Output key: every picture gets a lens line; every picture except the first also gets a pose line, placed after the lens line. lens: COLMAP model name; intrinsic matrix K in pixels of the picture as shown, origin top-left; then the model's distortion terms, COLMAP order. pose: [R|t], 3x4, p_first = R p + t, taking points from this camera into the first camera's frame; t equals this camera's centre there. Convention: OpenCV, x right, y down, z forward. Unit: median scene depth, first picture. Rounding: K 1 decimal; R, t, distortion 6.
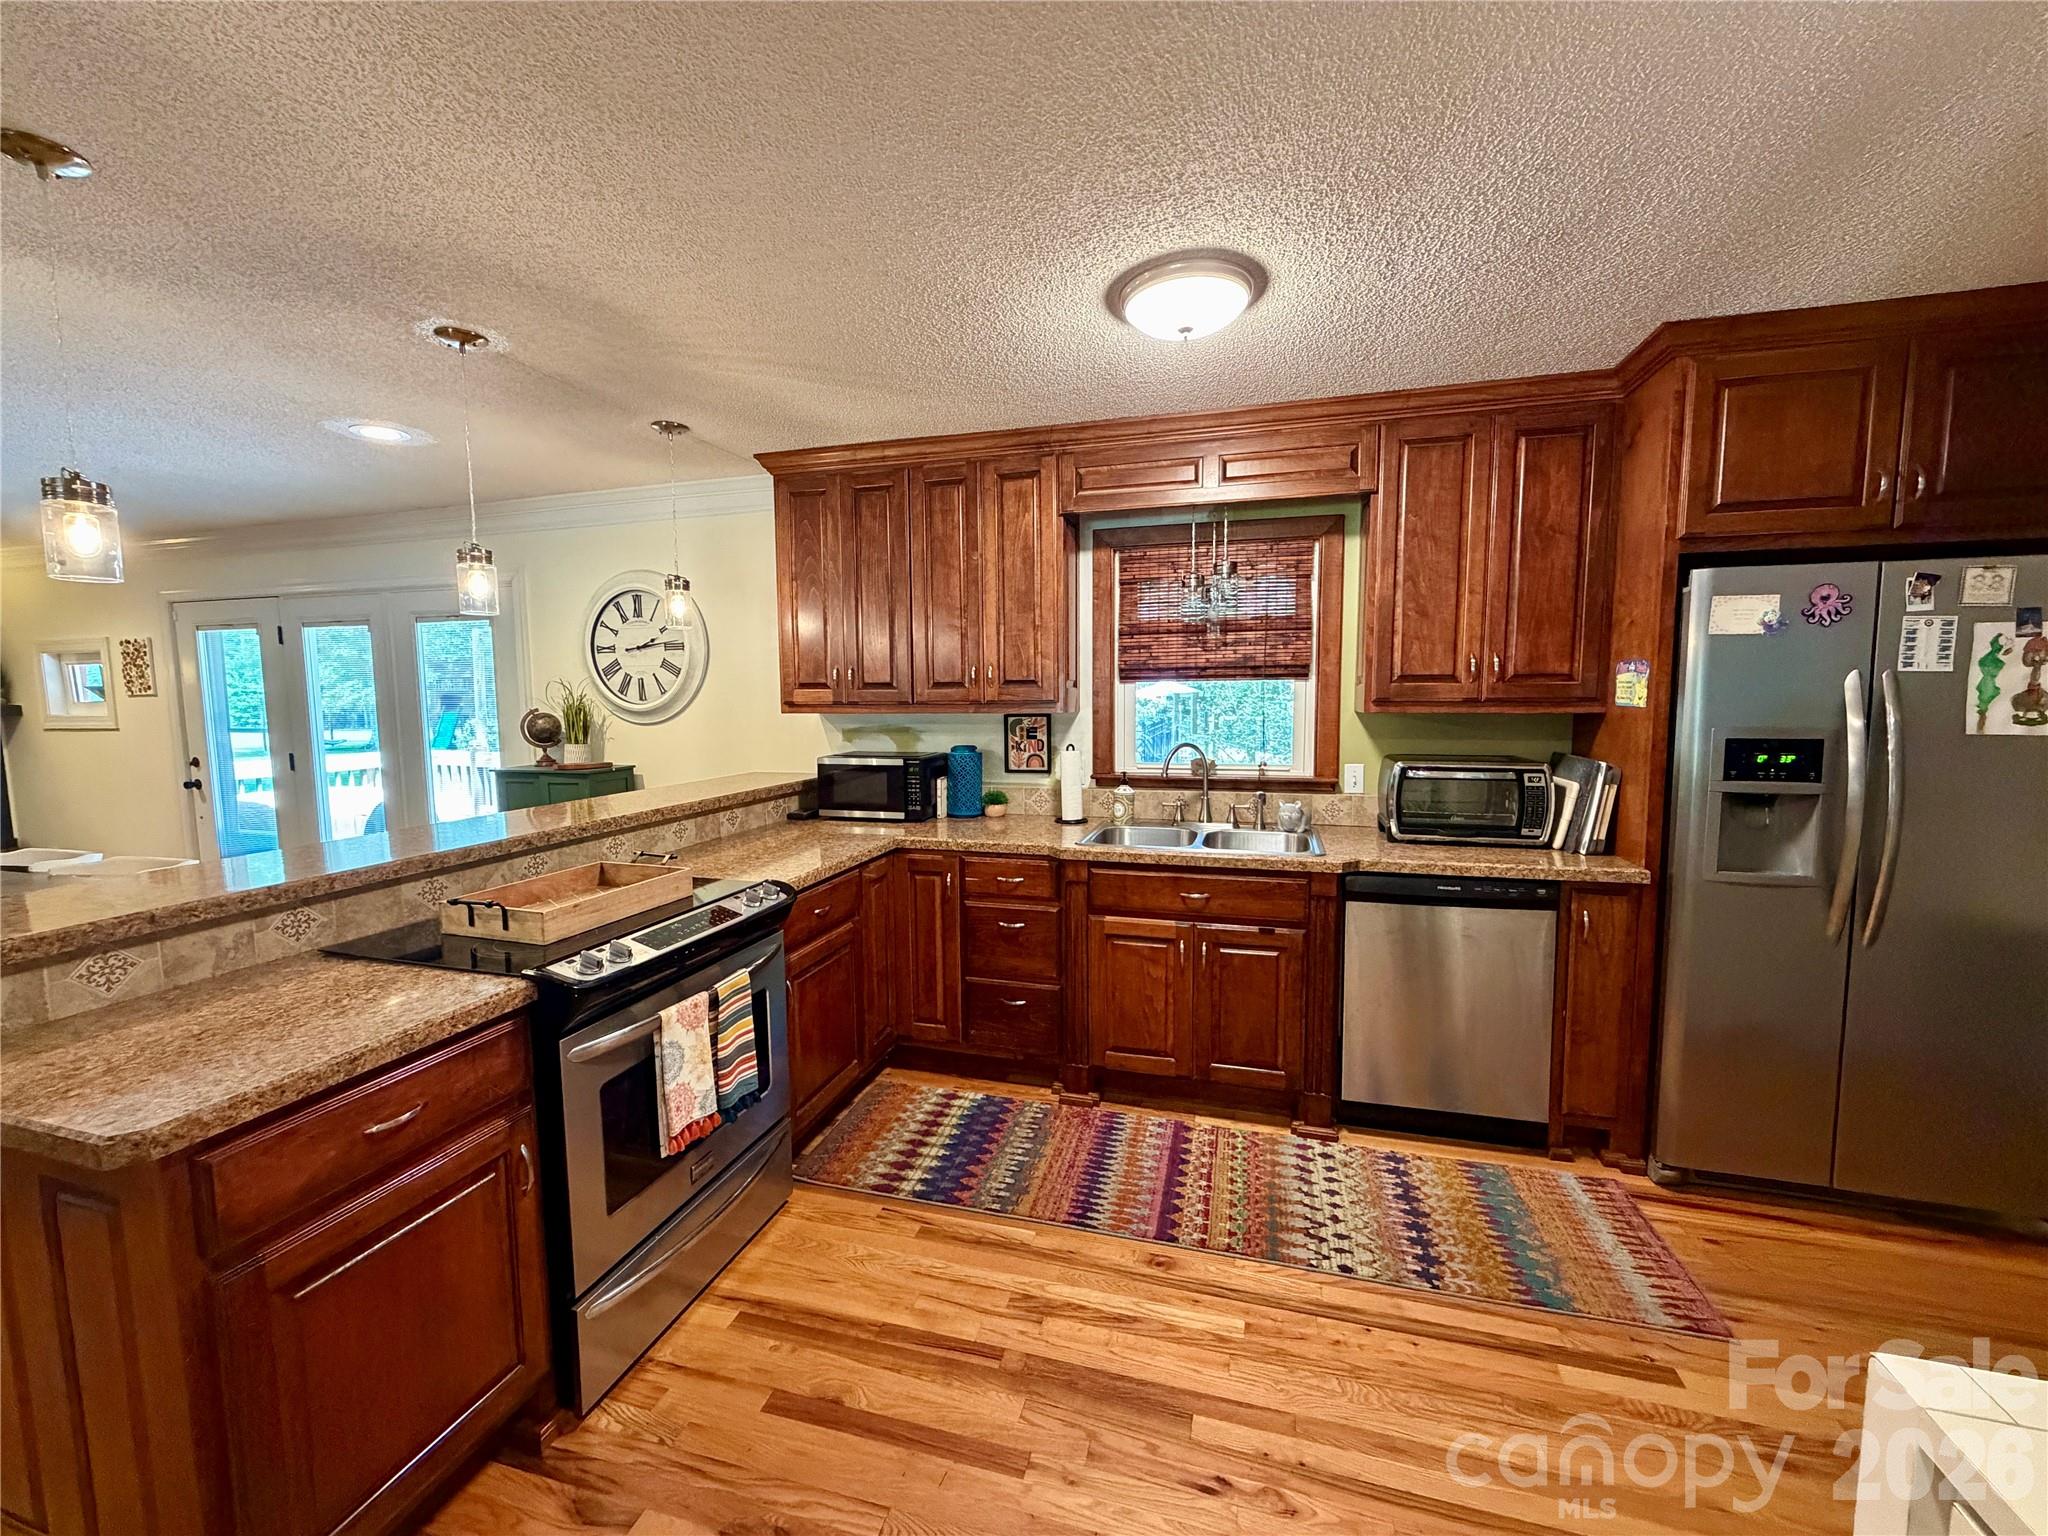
lens RADIAL K [[822.9, 0, 1023.7], [0, 822.9, 772.0], [0, 0, 1]] dist [-0.001024, 0.000536]
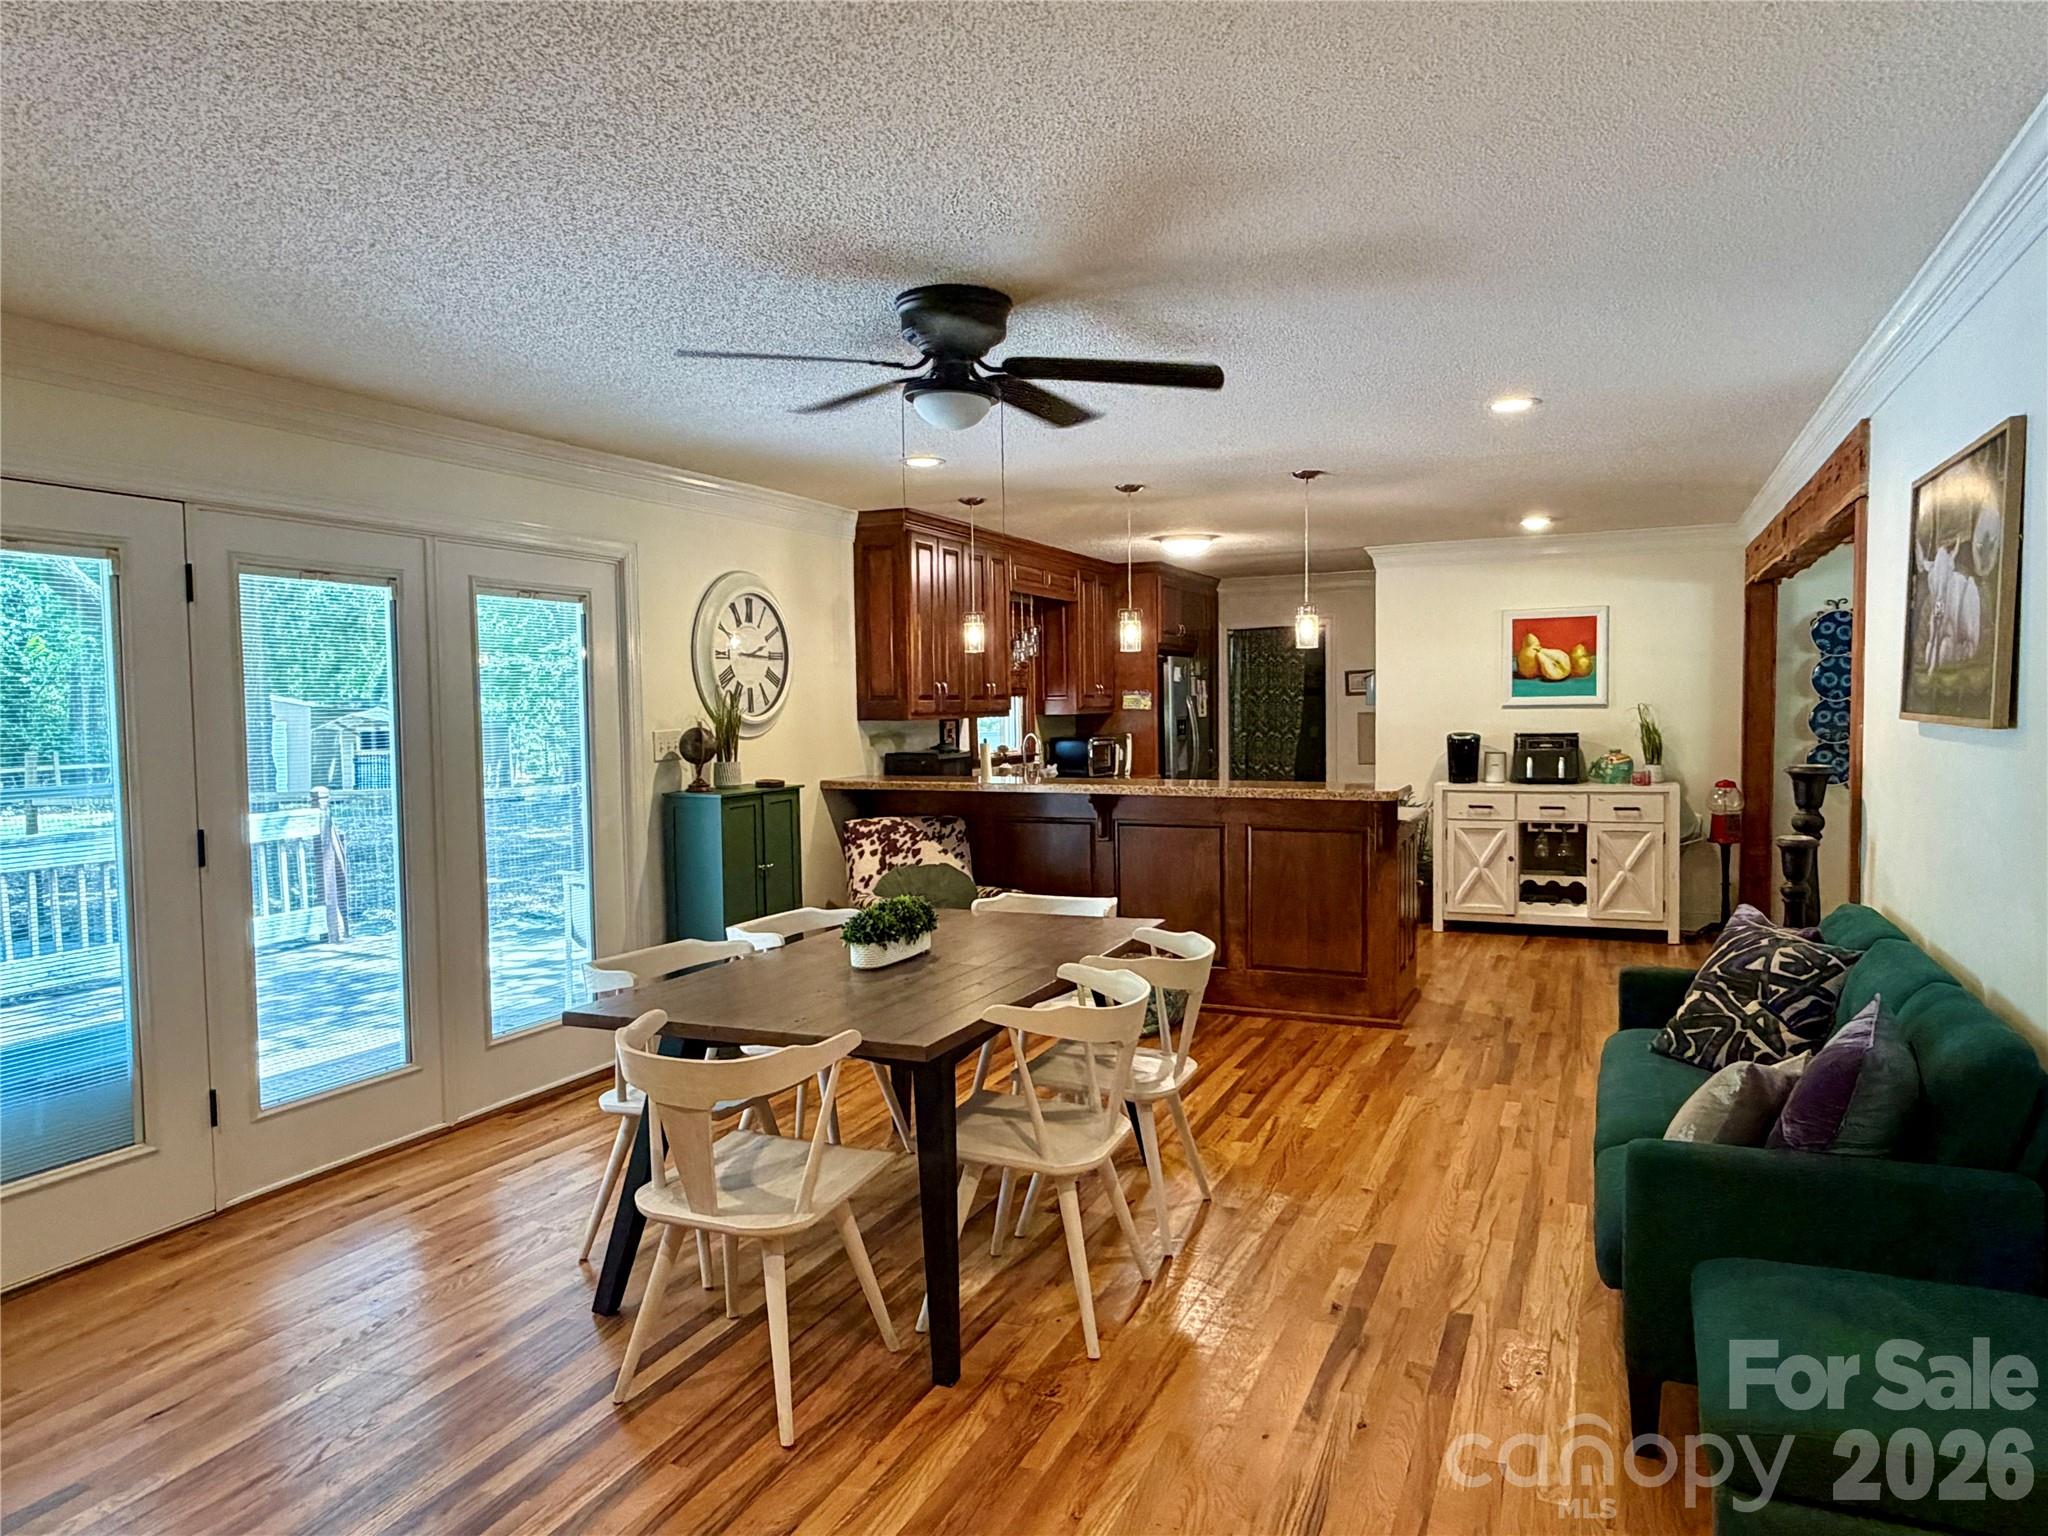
lens RADIAL K [[1284.5, 0, 1042.9], [0, 1284.5, 766.2], [0, 0, 1]] dist [-0.002851, 0.001301]
pose [[0.124703, -0.046014, 0.991127, -2.078493], [0.104129, 0.994015, 0.033046, -0.046571], [-0.986715, 0.099085, 0.128748, 0.568543]]
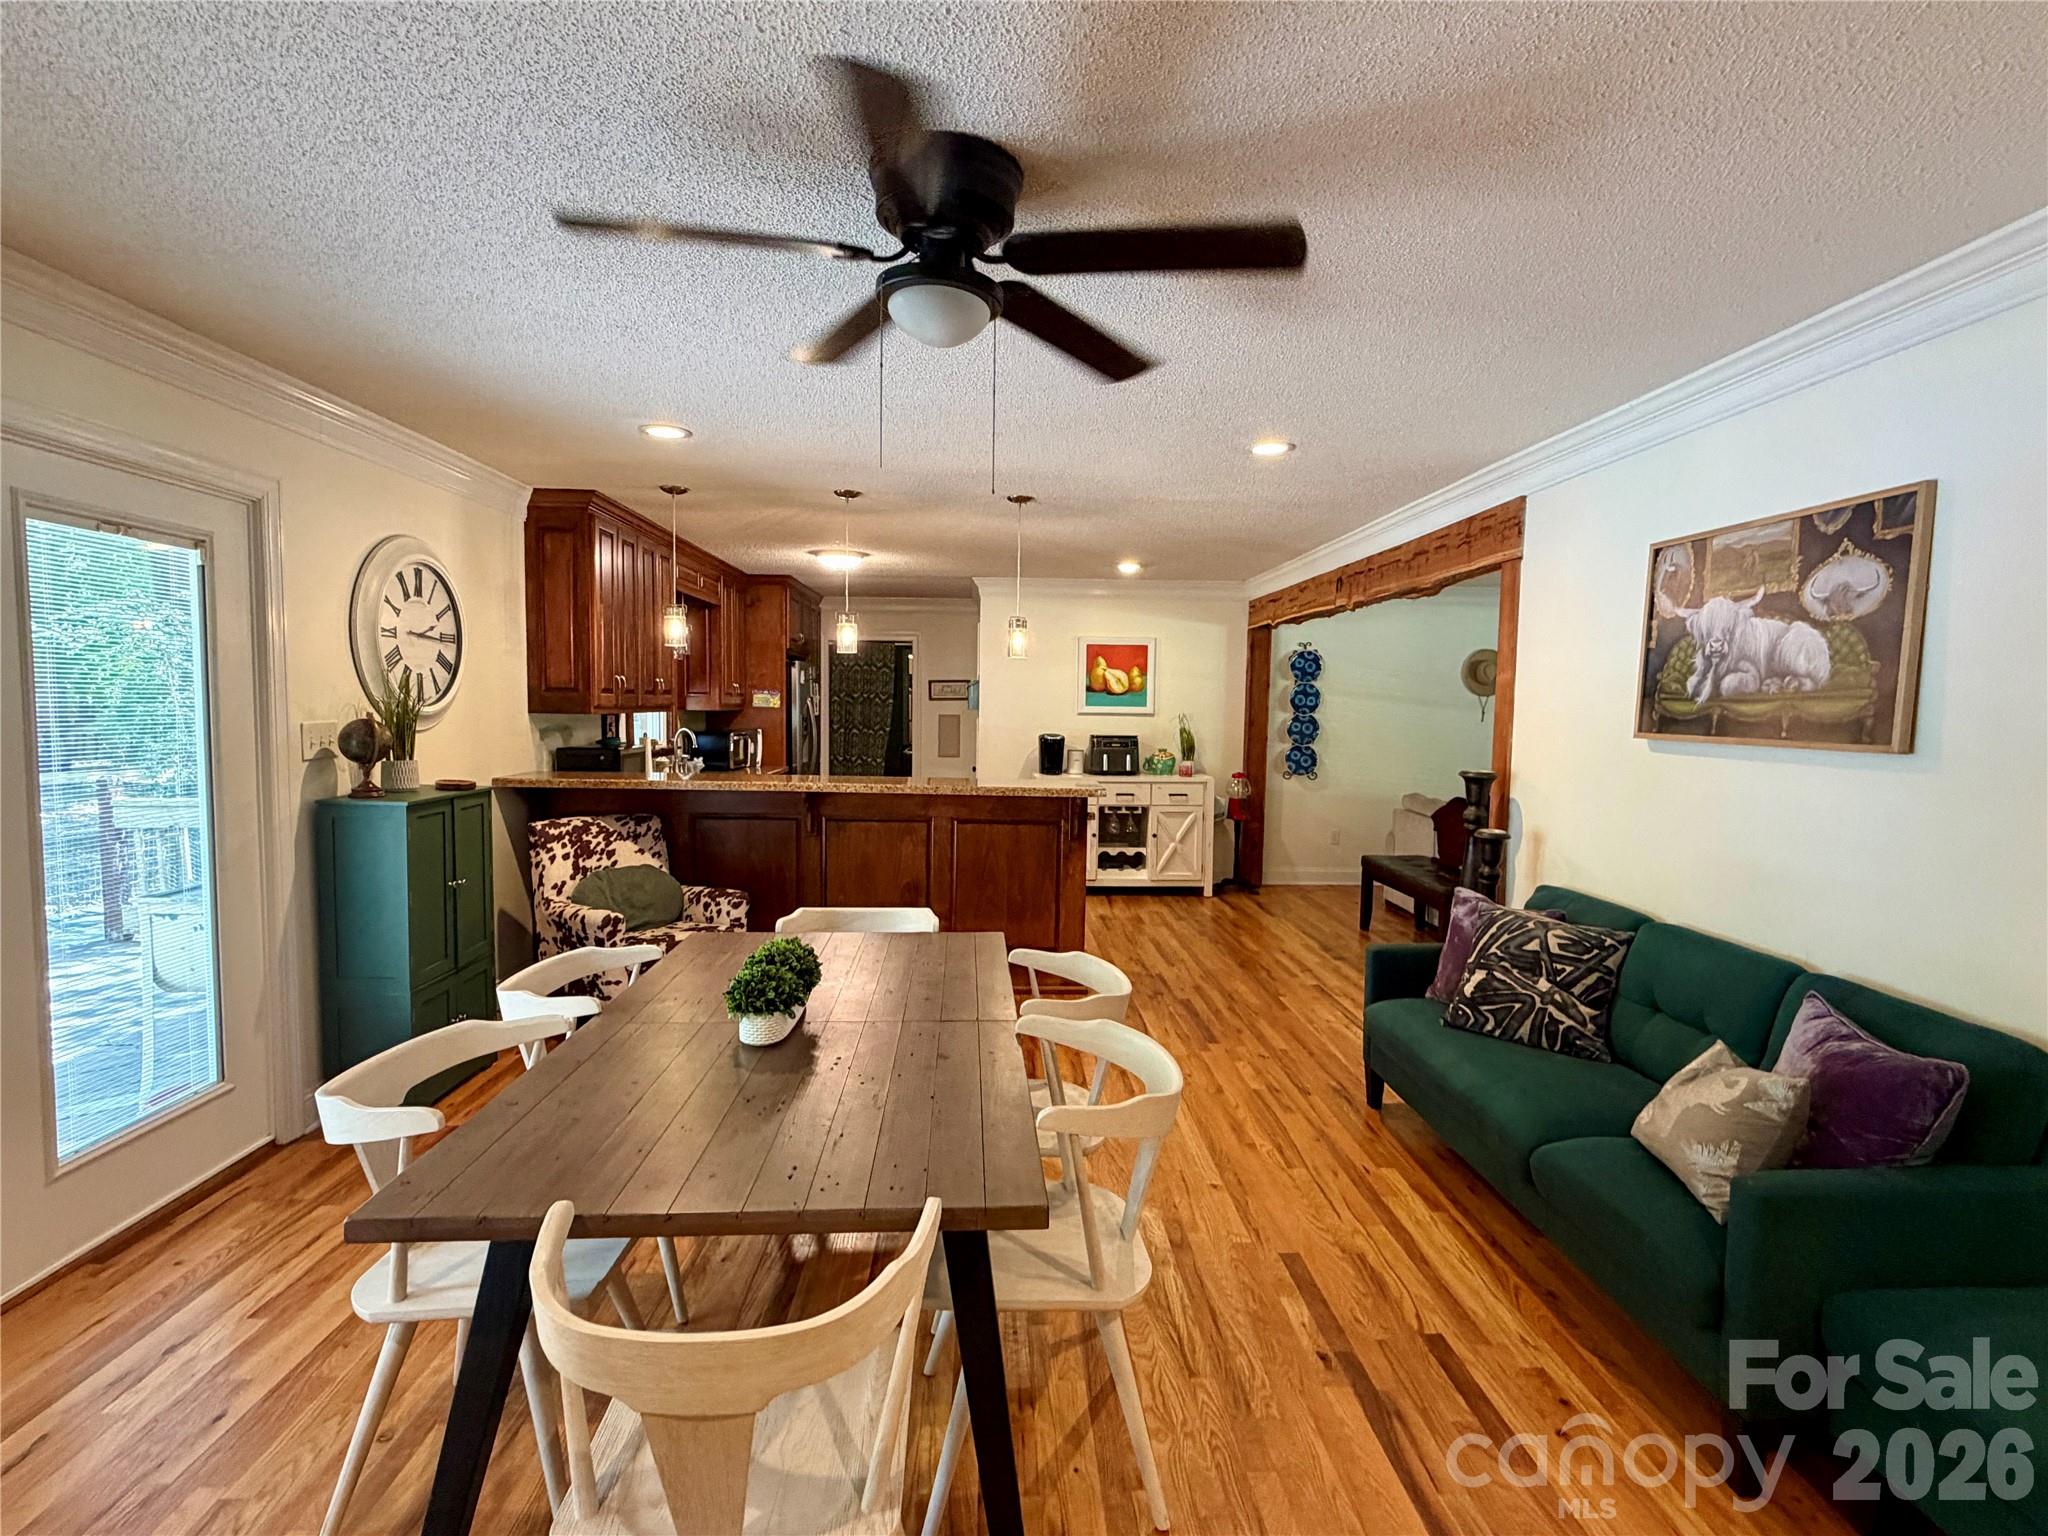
lens RADIAL K [[967.3, 0, 1020.3], [0, 967.3, 768.6], [0, 0, 1]] dist [-0.002551, 0.001465]
pose [[-0.314286, -0.063341, 0.947213, -1.721680], [0.072812, 0.993224, 0.090577, -0.074330], [-0.946532, 0.097435, -0.307545, 0.845462]]
